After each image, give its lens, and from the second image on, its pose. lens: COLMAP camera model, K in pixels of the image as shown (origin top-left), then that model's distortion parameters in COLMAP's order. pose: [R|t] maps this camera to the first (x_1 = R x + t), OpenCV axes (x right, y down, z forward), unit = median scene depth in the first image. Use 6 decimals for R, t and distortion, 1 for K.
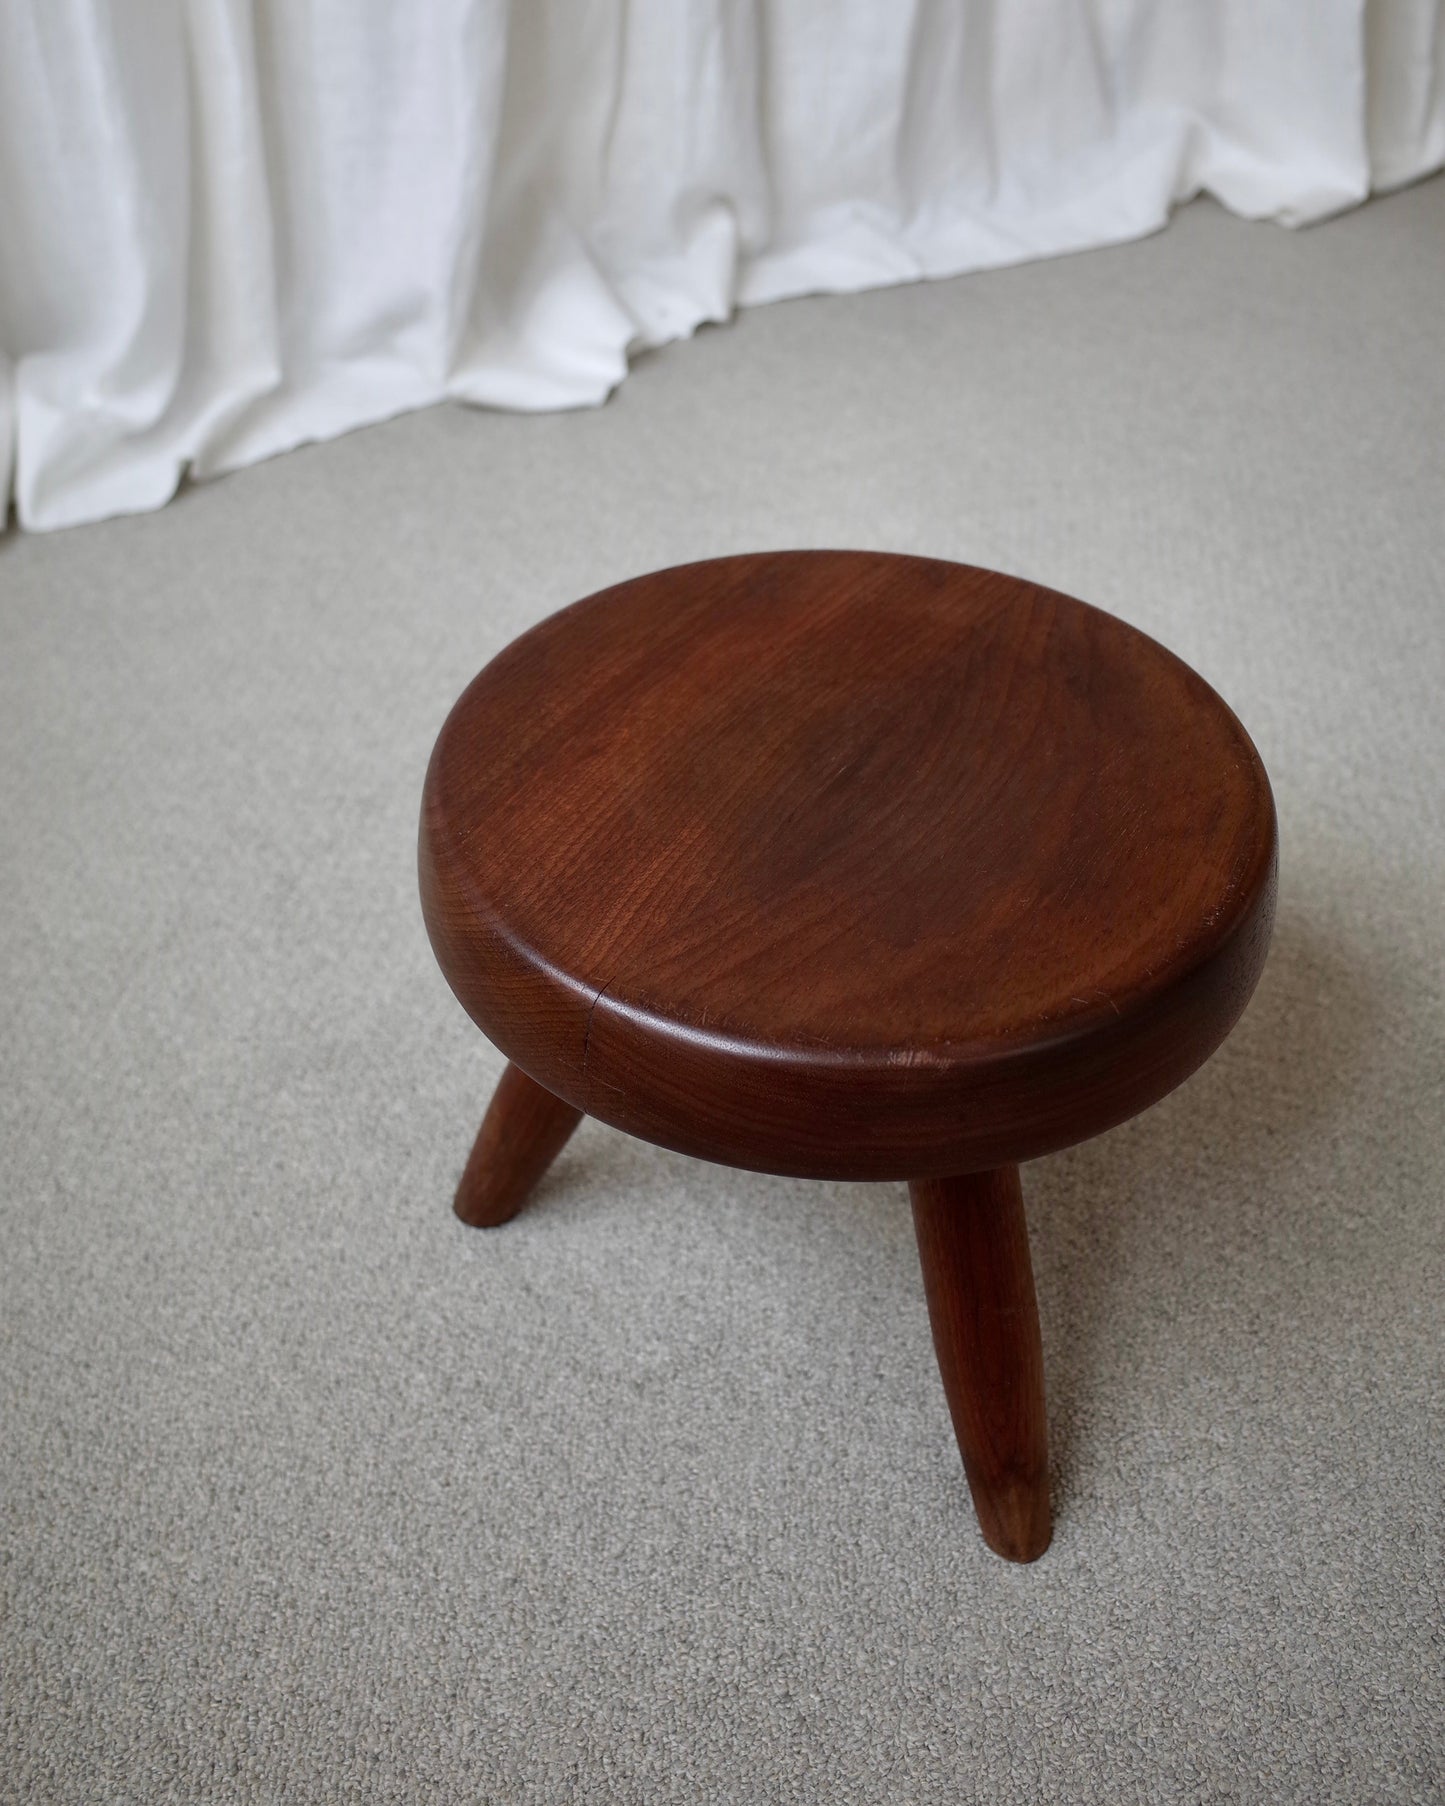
lens RADIAL K [[1846.4, 0, 748.3], [0, 1846.4, 804.9], [0, 0, 1]] dist [-0.033124, 0.000000]
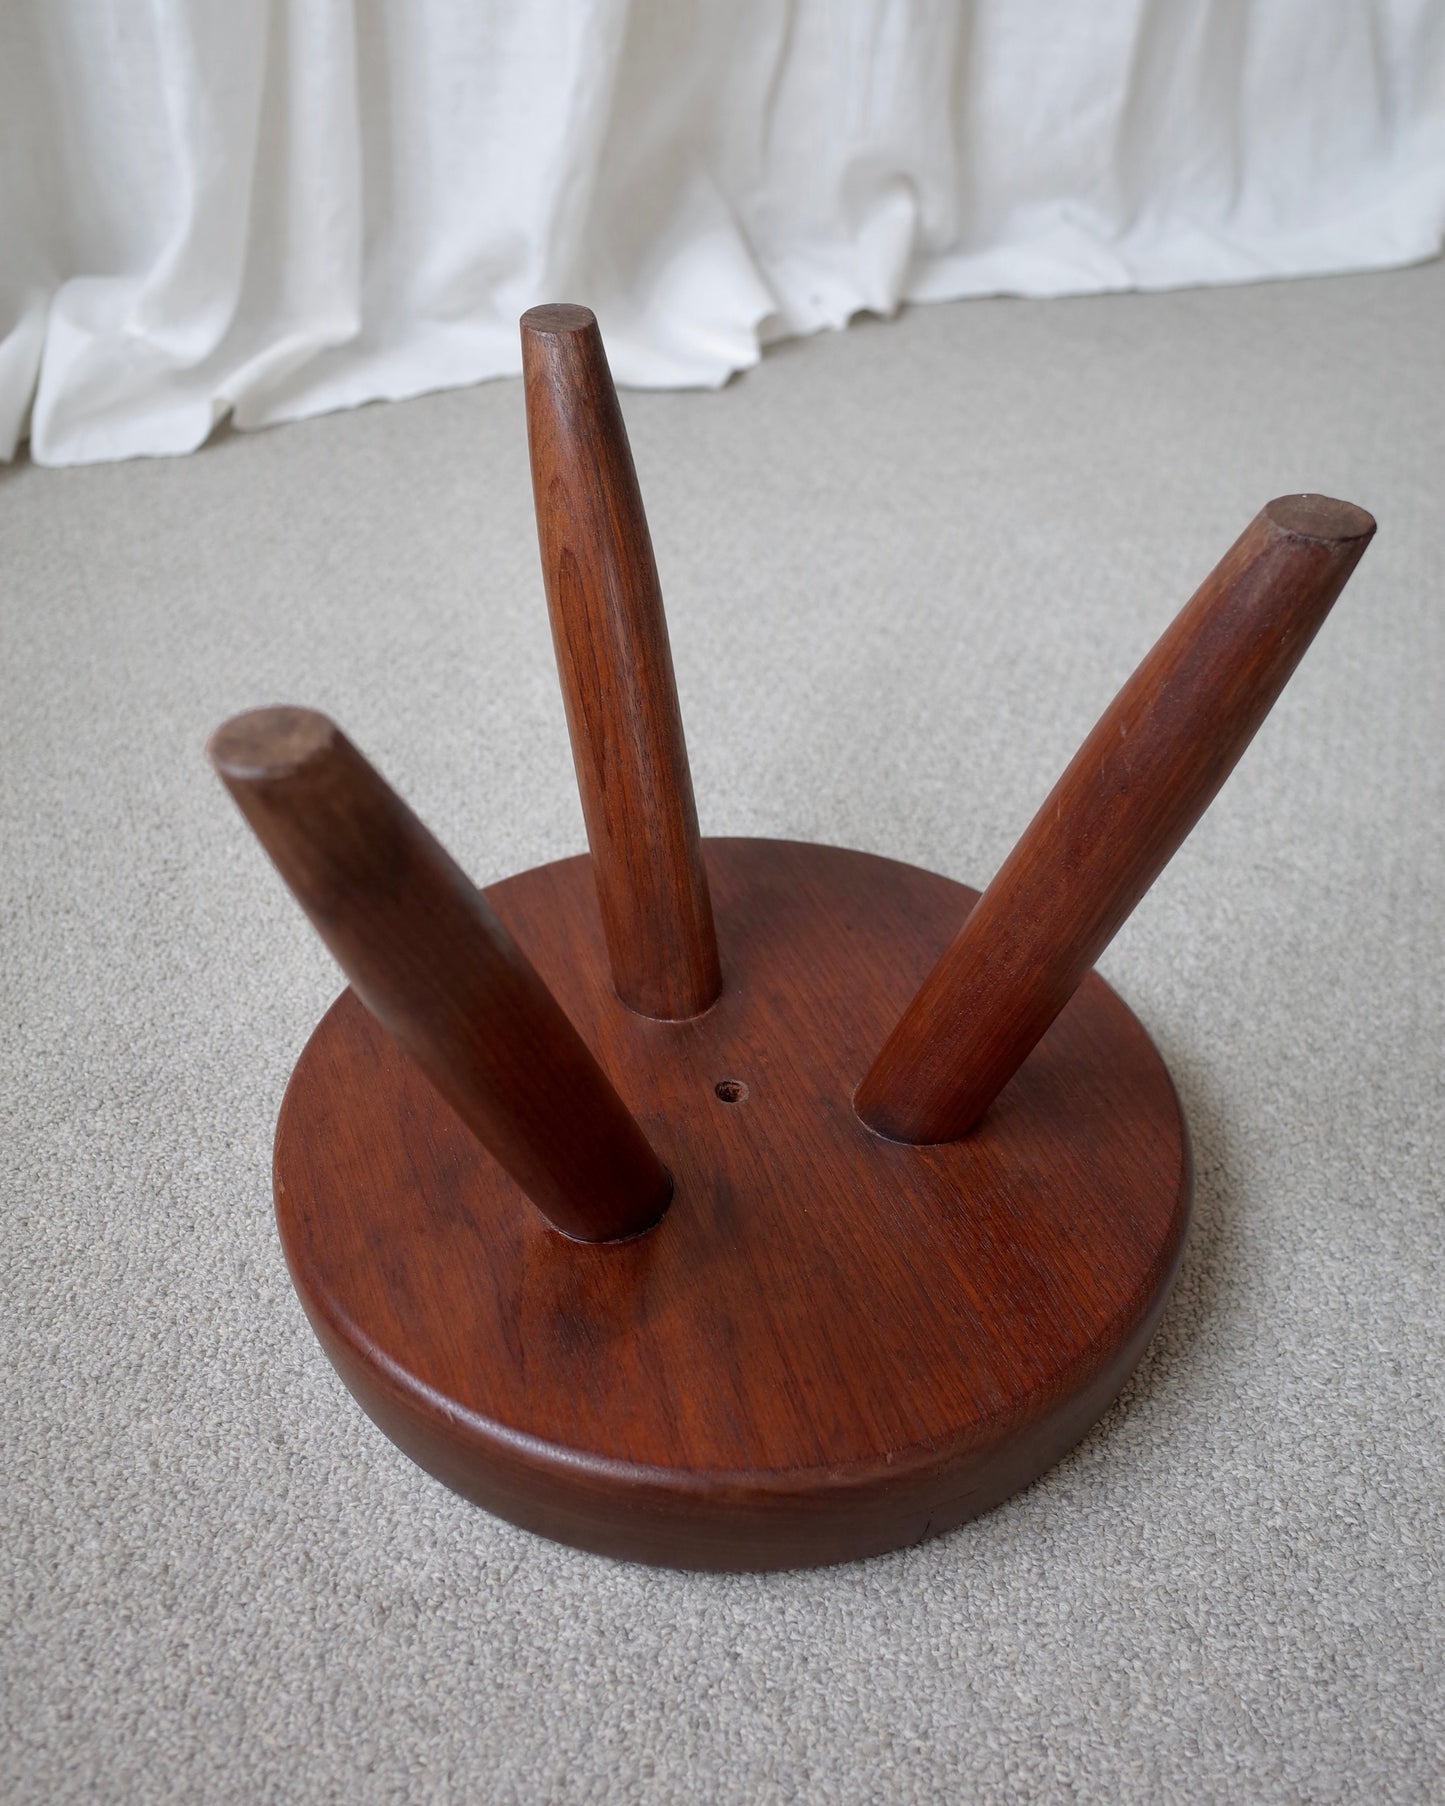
lens RADIAL K [[1846.4, 0, 705.3], [0, 1846.4, 871.0], [0, 0, 1]] dist [-0.033124, 0.000000]
pose [[0.983242, 0.106538, -0.147932, 0.098850], [-0.109970, 0.993819, -0.015196, 0.029764], [0.145399, 0.031209, 0.988881, 0.253652]]
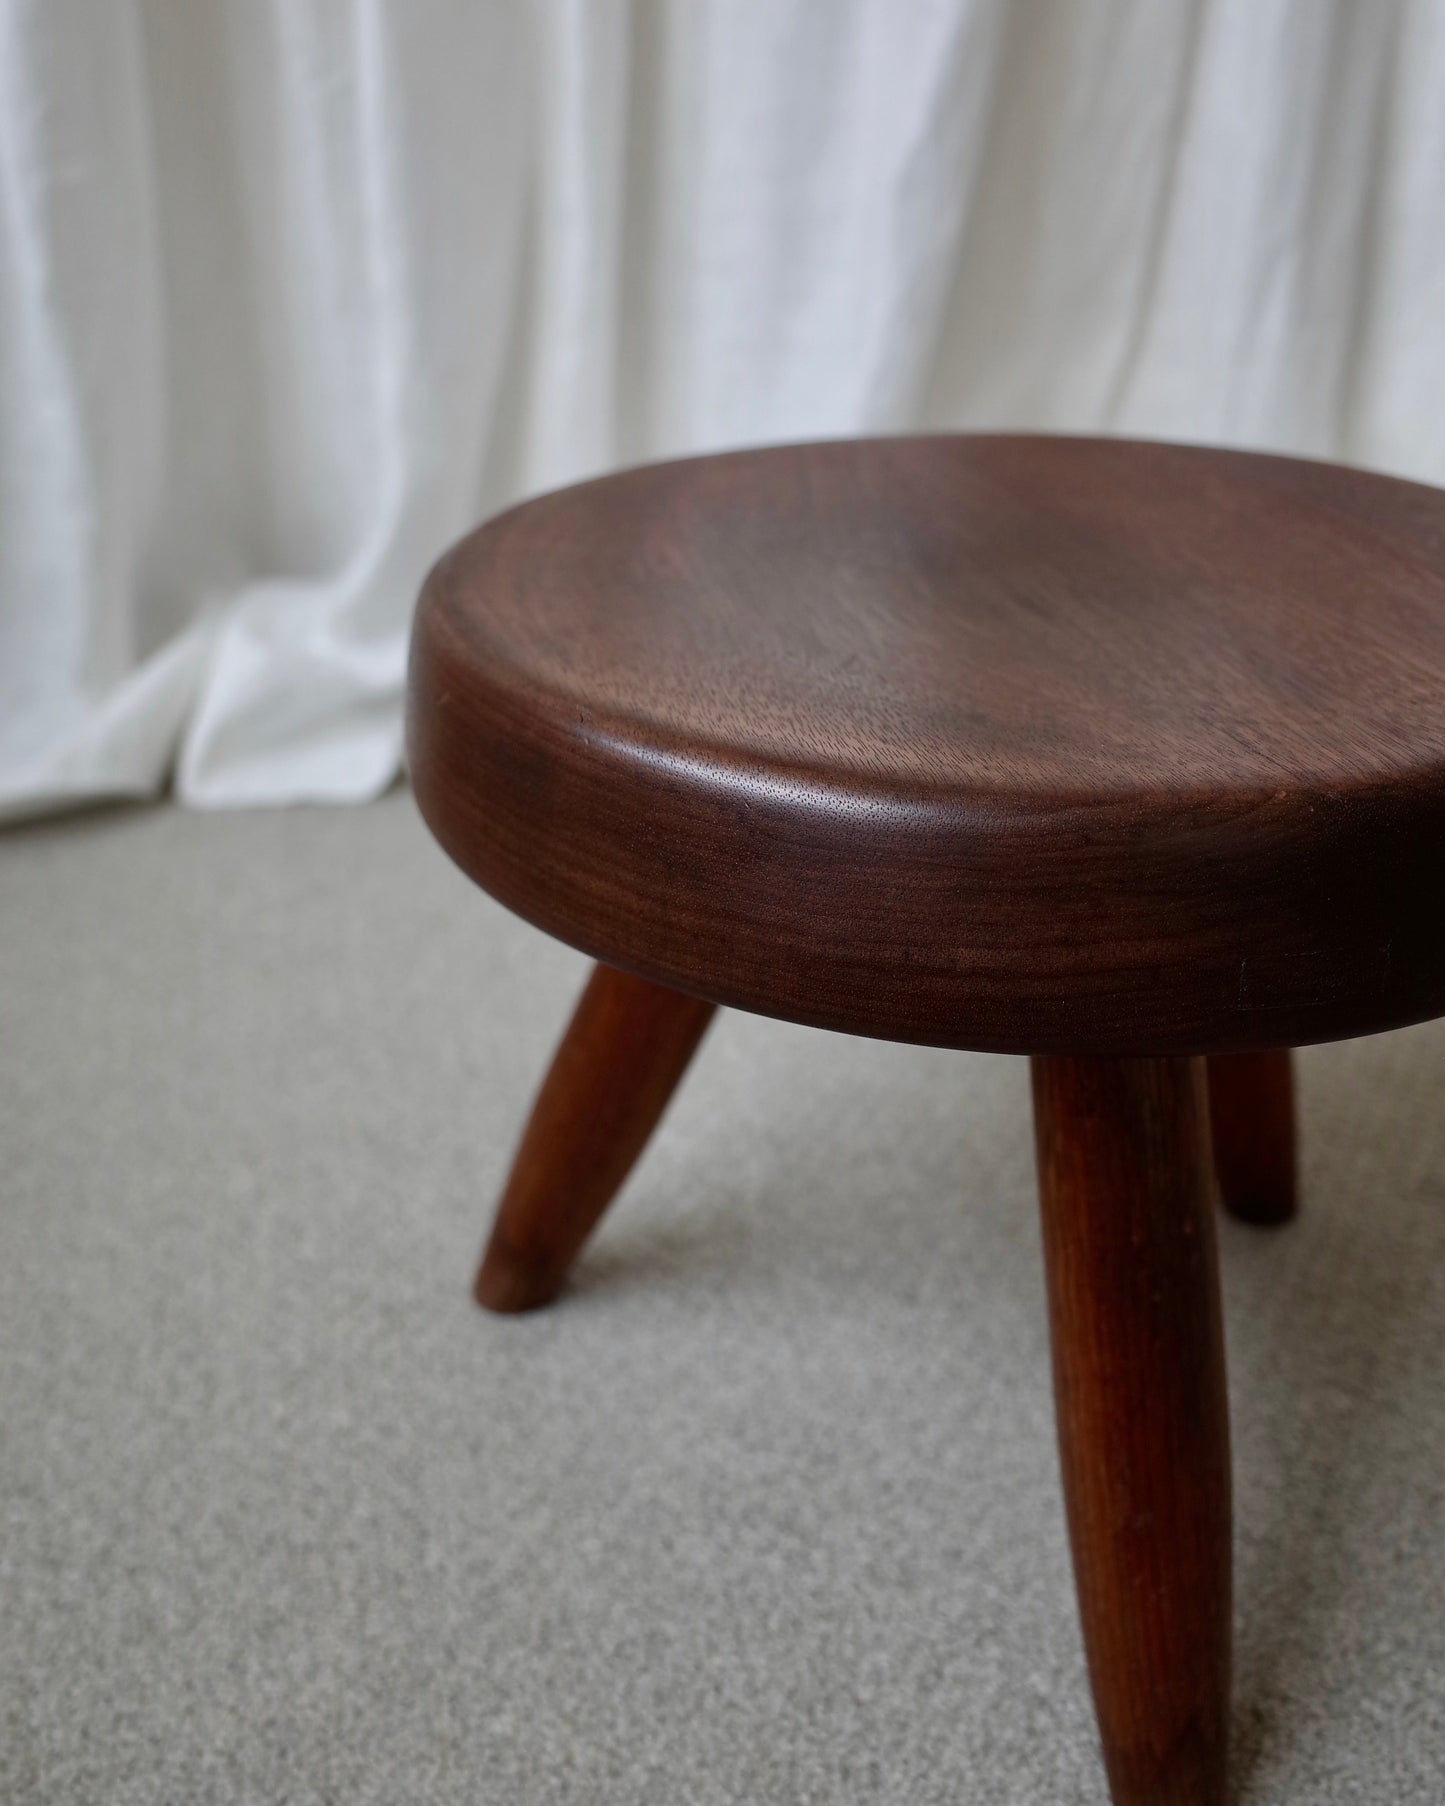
lens RADIAL K [[1846.4, 0, 675.3], [0, 1846.4, 963.5], [0, 0, 1]] dist [-0.033124, 0.000000]
pose [[0.937014, 0.159159, -0.310924, 0.034154], [-0.201023, 0.973682, -0.107391, -0.067379], [0.285649, 0.163130, 0.944348, 0.521493]]
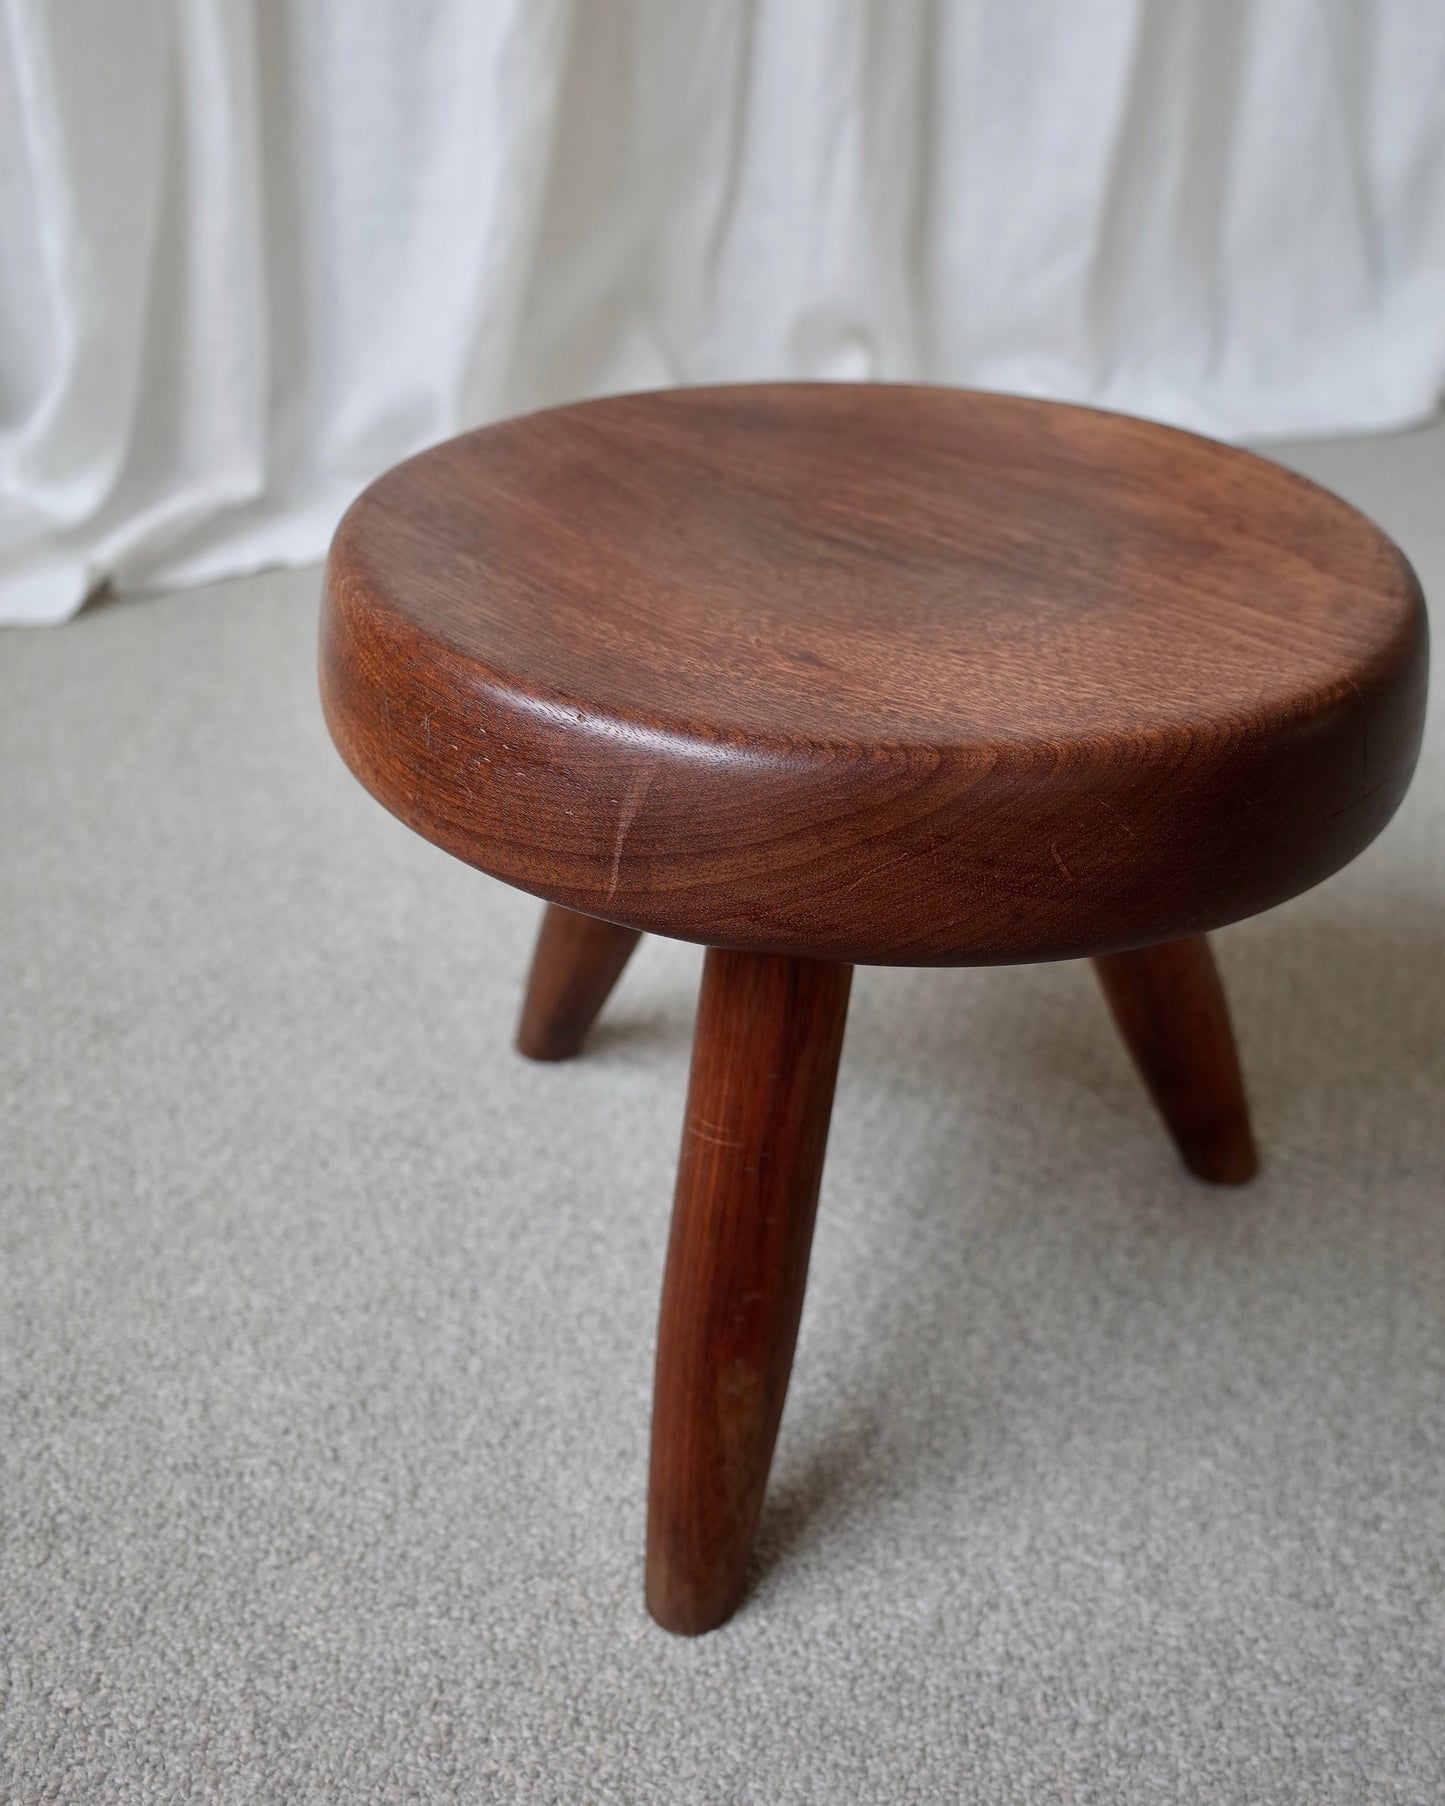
lens RADIAL K [[1846.4, 0, 698.4], [0, 1846.4, 884.1], [0, 0, 1]] dist [-0.033124, 0.000000]
pose [[0.980280, 0.109838, -0.164274, 0.134753], [-0.124096, 0.989106, -0.079183, -0.028101], [0.153787, 0.098008, 0.983231, 0.376217]]
